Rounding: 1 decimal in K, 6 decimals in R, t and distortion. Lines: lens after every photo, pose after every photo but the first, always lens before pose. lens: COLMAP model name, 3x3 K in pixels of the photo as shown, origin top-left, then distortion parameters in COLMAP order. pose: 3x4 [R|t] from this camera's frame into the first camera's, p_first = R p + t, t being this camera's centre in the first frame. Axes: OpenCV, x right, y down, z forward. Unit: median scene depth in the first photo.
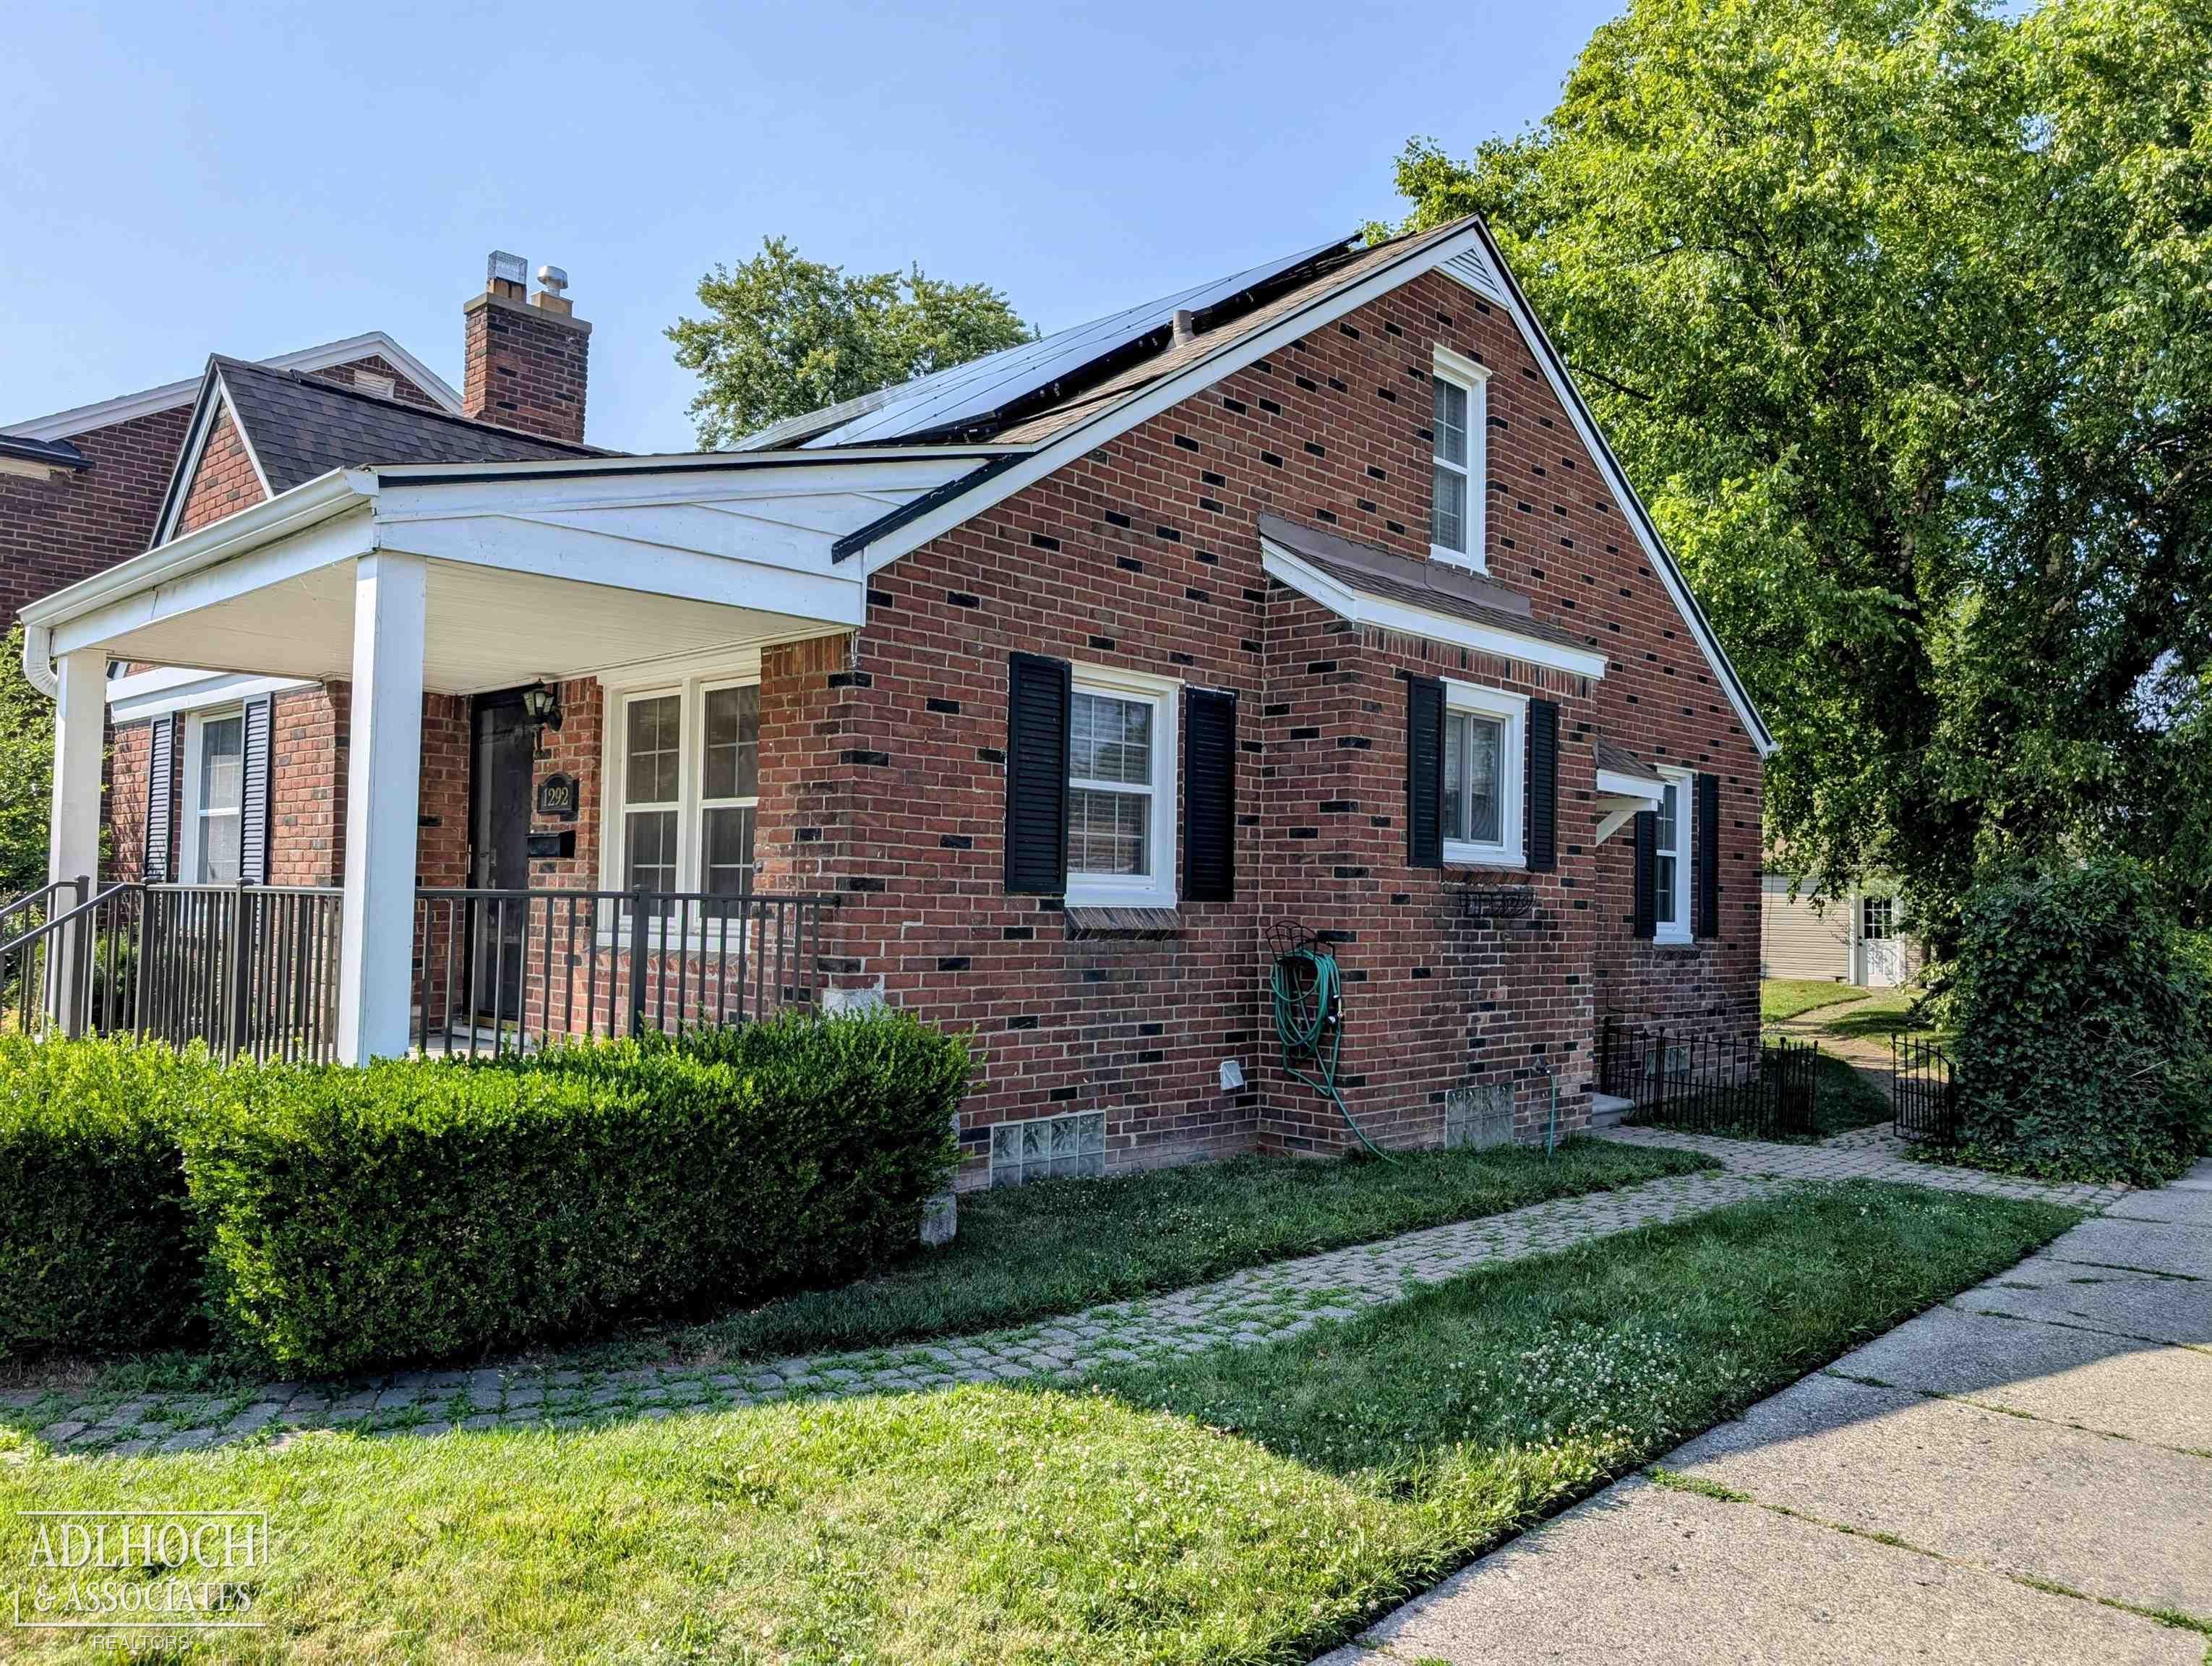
lens RADIAL K [[1559.2, 0, 1104.7], [0, 1559.2, 829.0], [0, 0, 1]] dist [0.031839, 0.000142]
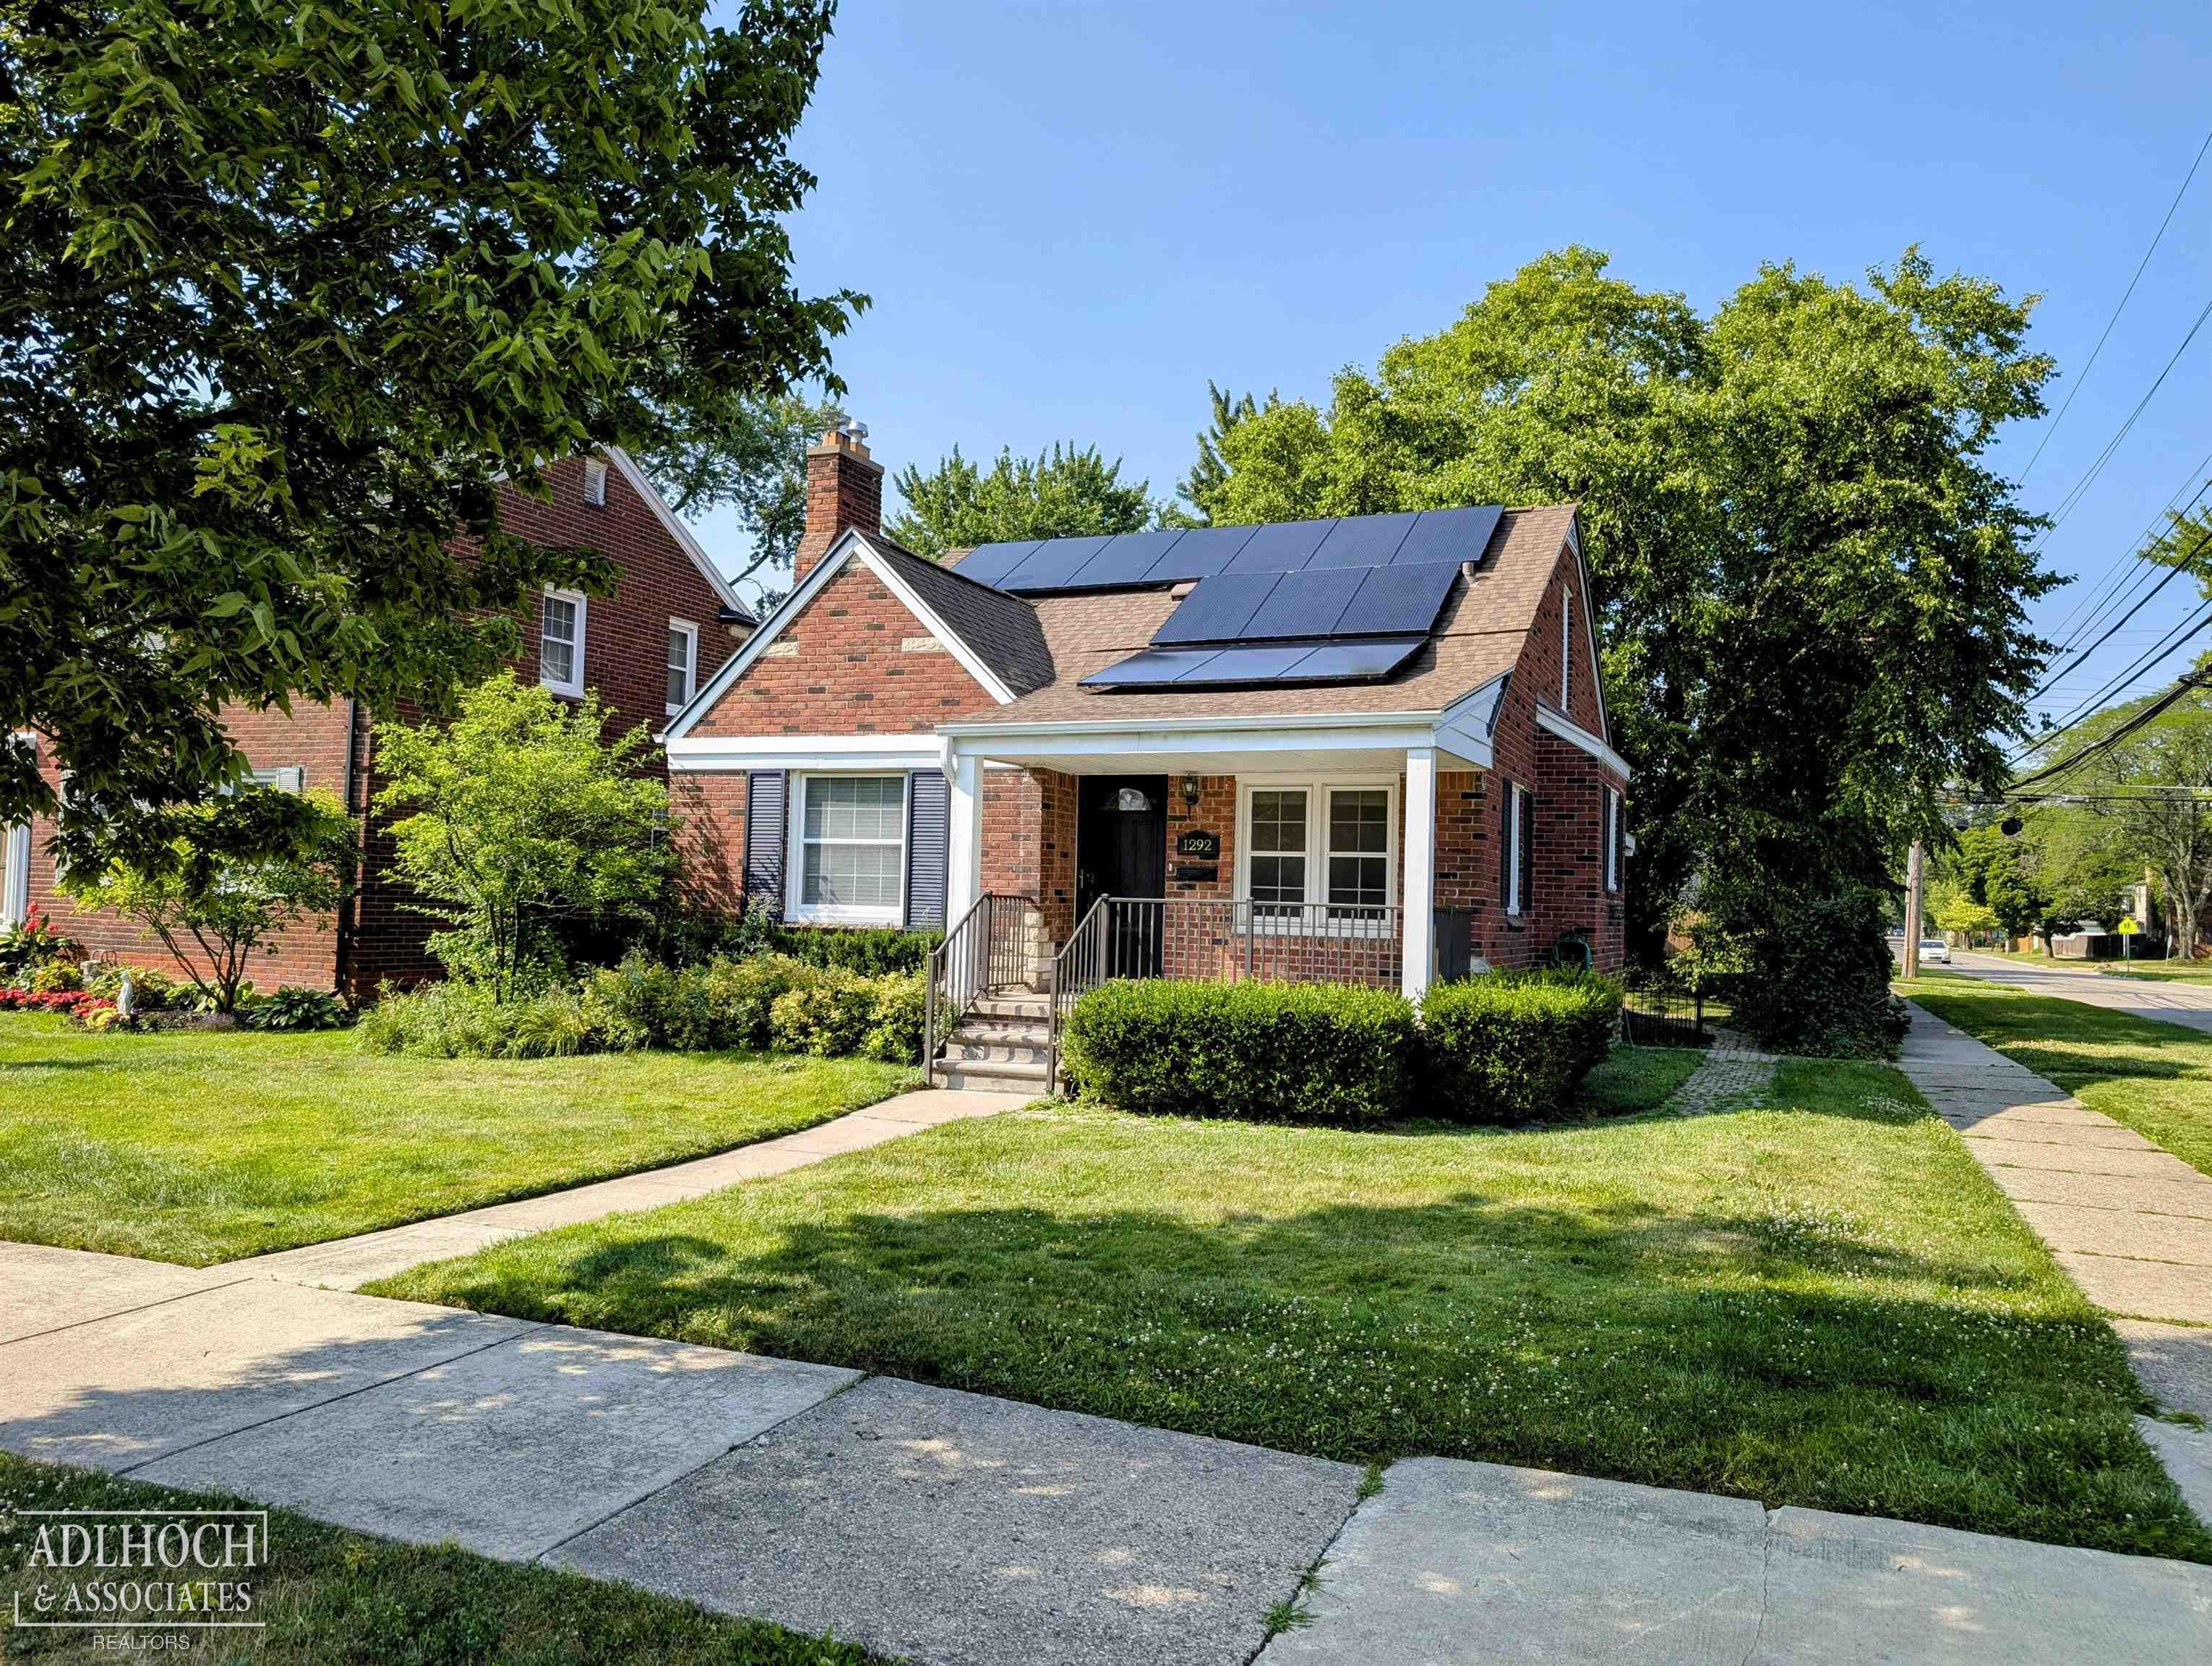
lens RADIAL K [[1559.2, 0, 1107.5], [0, 1559.2, 838.0], [0, 0, 1]] dist [0.031839, 0.000142]
pose [[0.933738, 0.015380, 0.357627, -1.052281], [-0.021438, 0.999686, 0.012980, -0.048516], [-0.357315, -0.019787, 0.933774, -0.528430]]
